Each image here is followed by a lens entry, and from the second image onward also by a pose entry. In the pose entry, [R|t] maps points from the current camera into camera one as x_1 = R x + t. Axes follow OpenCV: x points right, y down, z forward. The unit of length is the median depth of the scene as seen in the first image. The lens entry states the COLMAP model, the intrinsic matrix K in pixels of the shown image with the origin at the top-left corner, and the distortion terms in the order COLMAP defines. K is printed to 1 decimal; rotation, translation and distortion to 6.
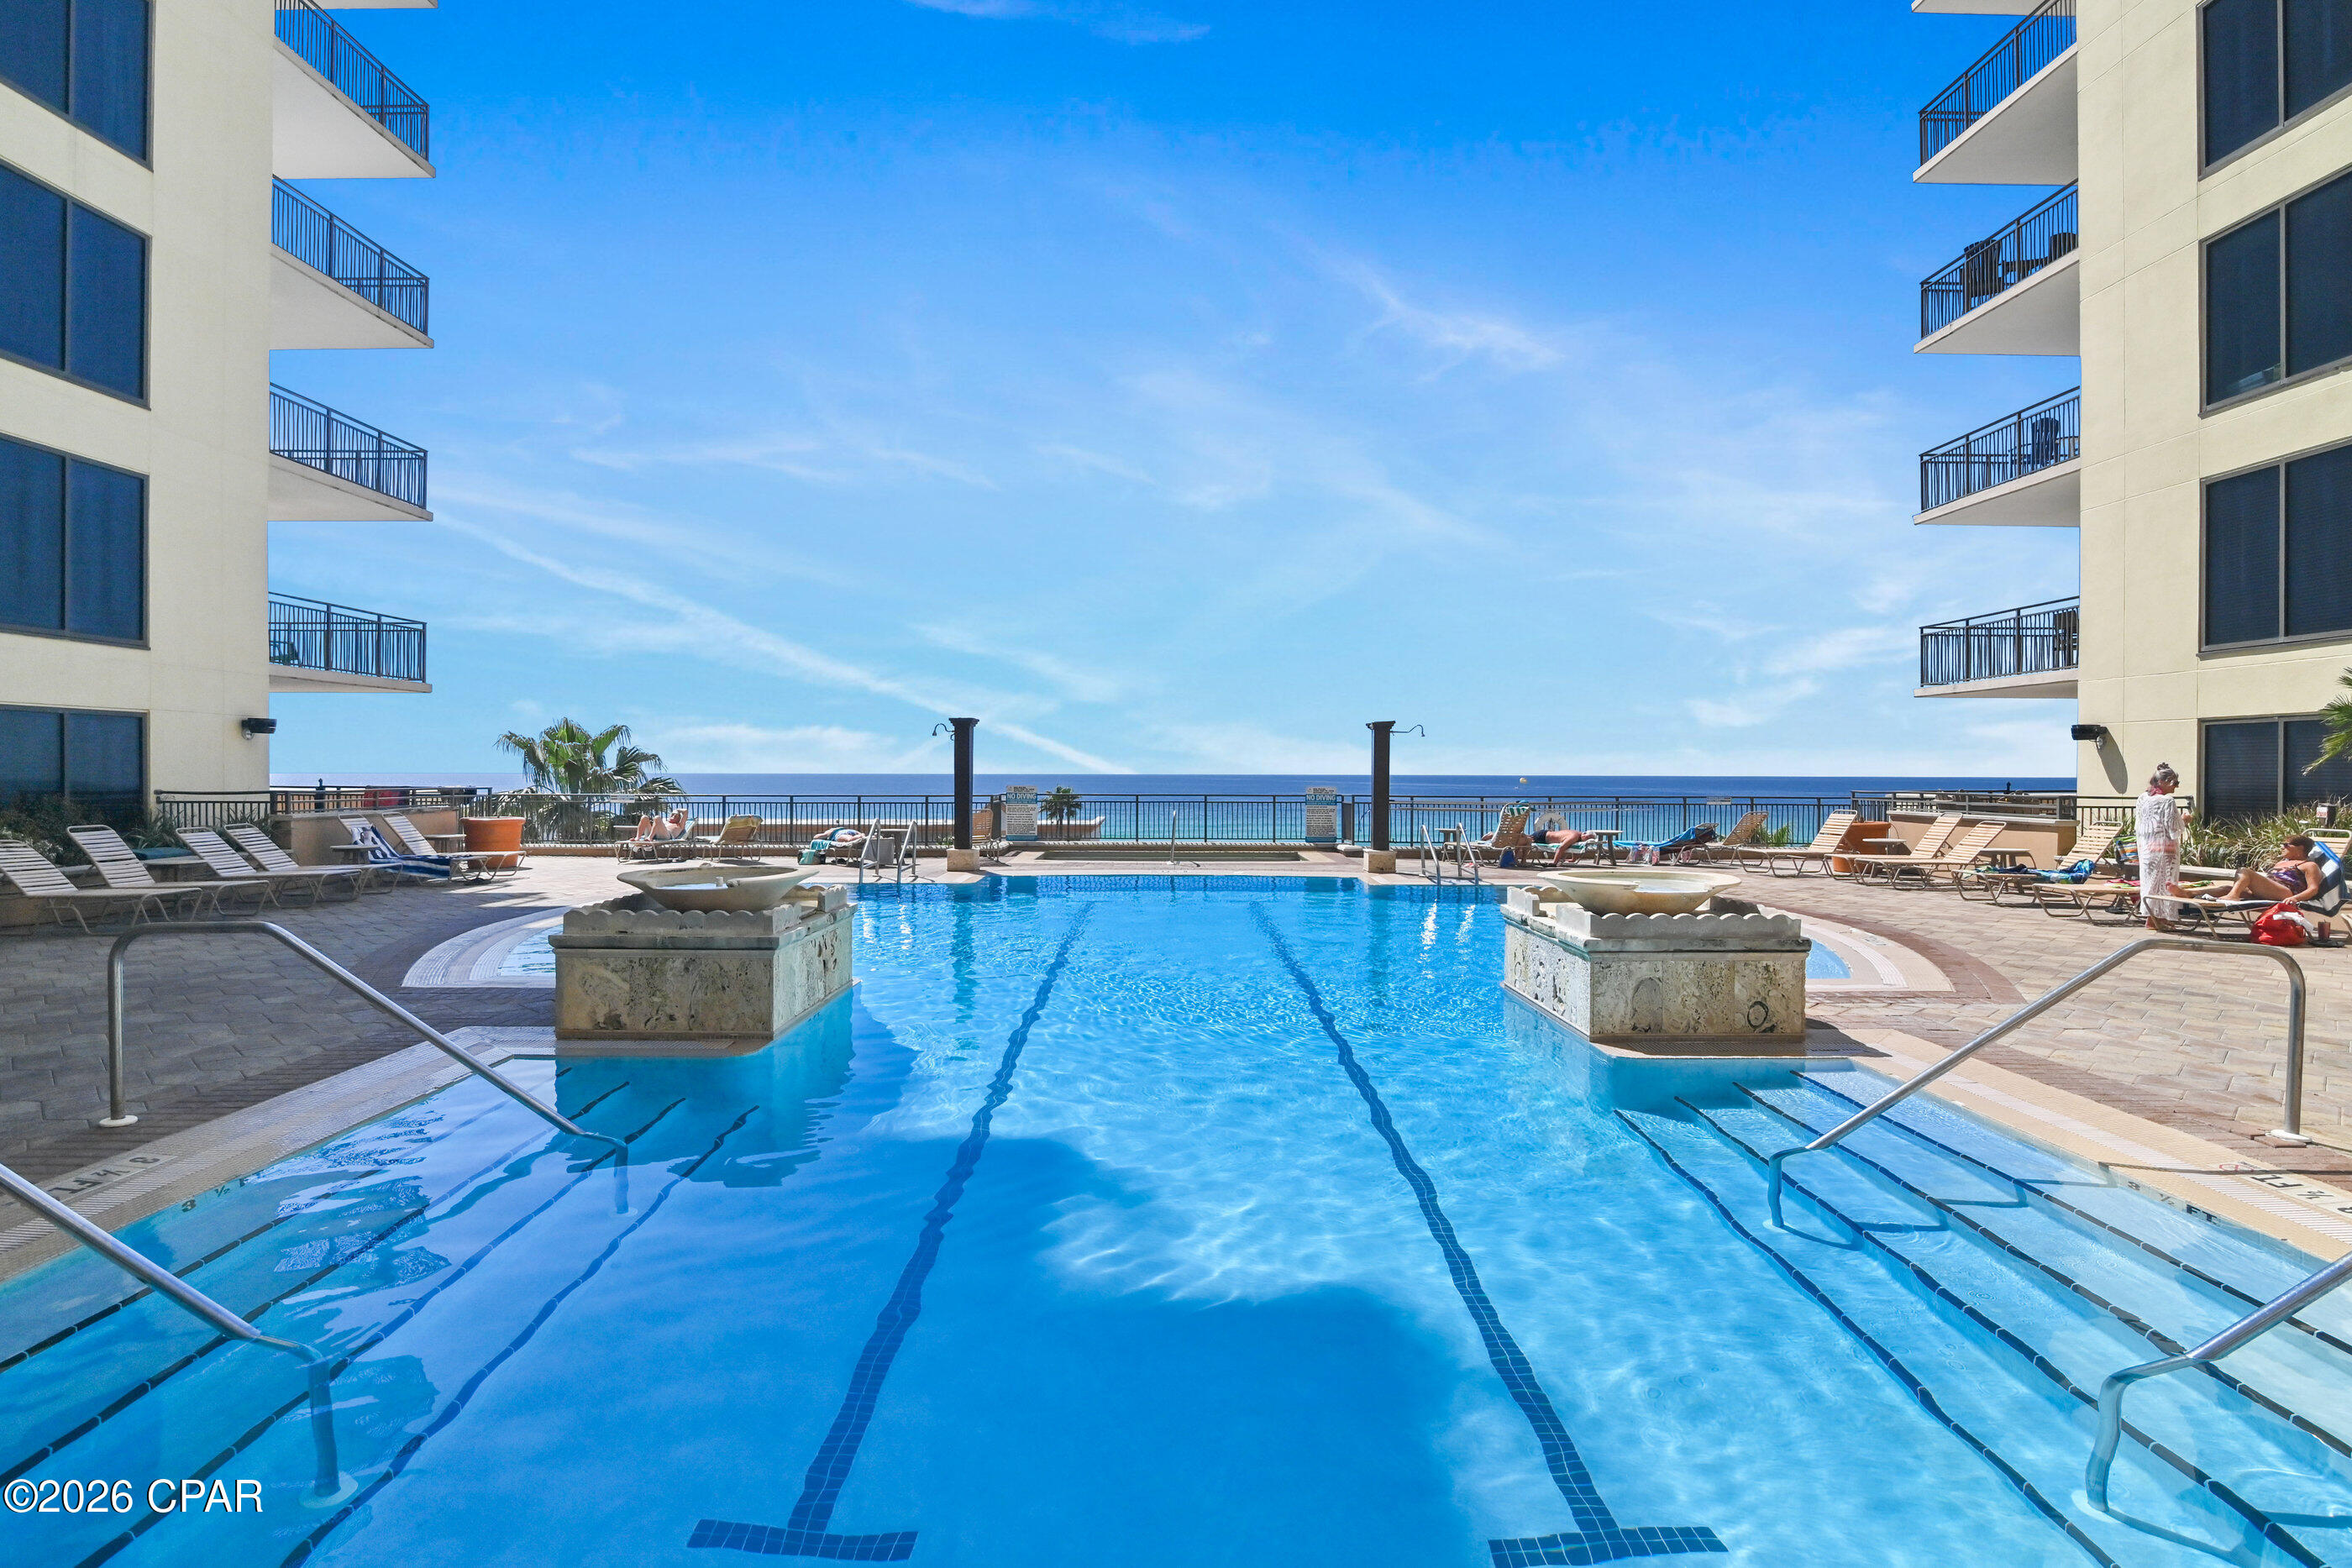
lens RADIAL K [[1170.4, 0, 1174.8], [0, 1170.4, 774.1], [0, 0, 1]] dist [0.003508, 0.000087]
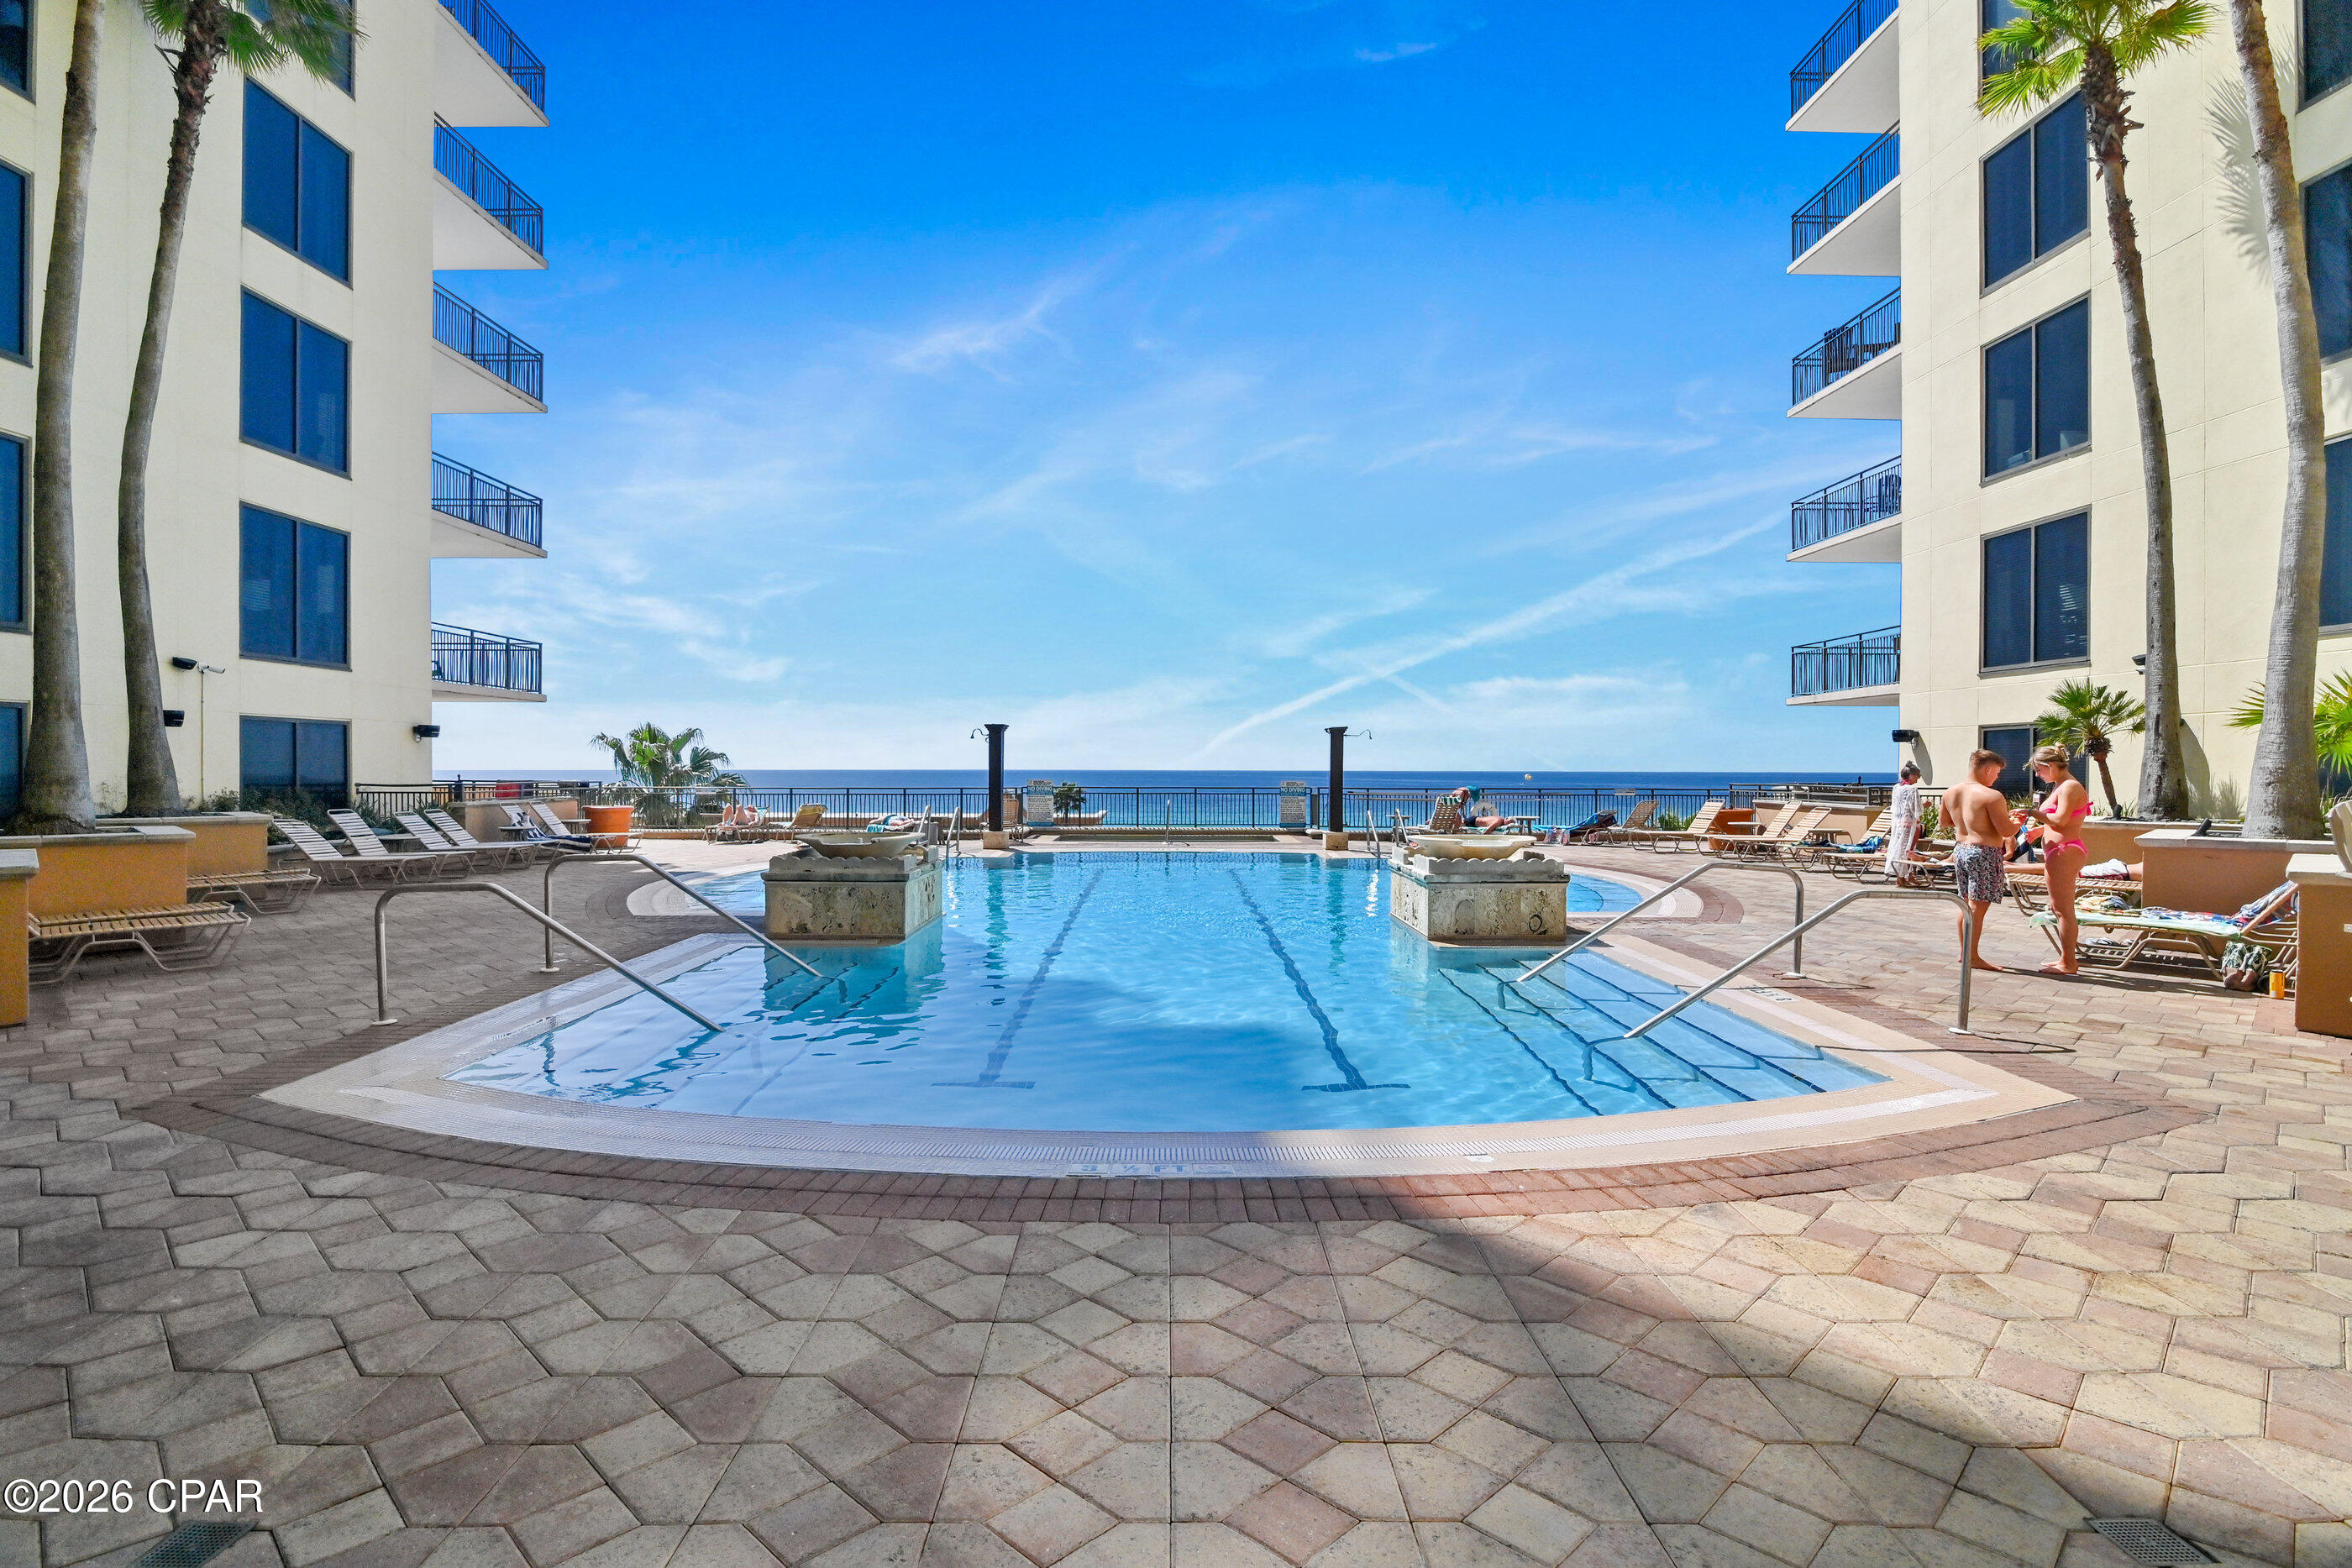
lens RADIAL K [[1170.4, 0, 1170.3], [0, 1170.4, 765.0], [0, 0, 1]] dist [0.003508, 0.000087]
pose [[0.999990, -0.000487, -0.004554, 0.007604], [0.000466, 0.999989, -0.004754, 0.000758], [0.004556, 0.004752, 0.999978, -0.238478]]
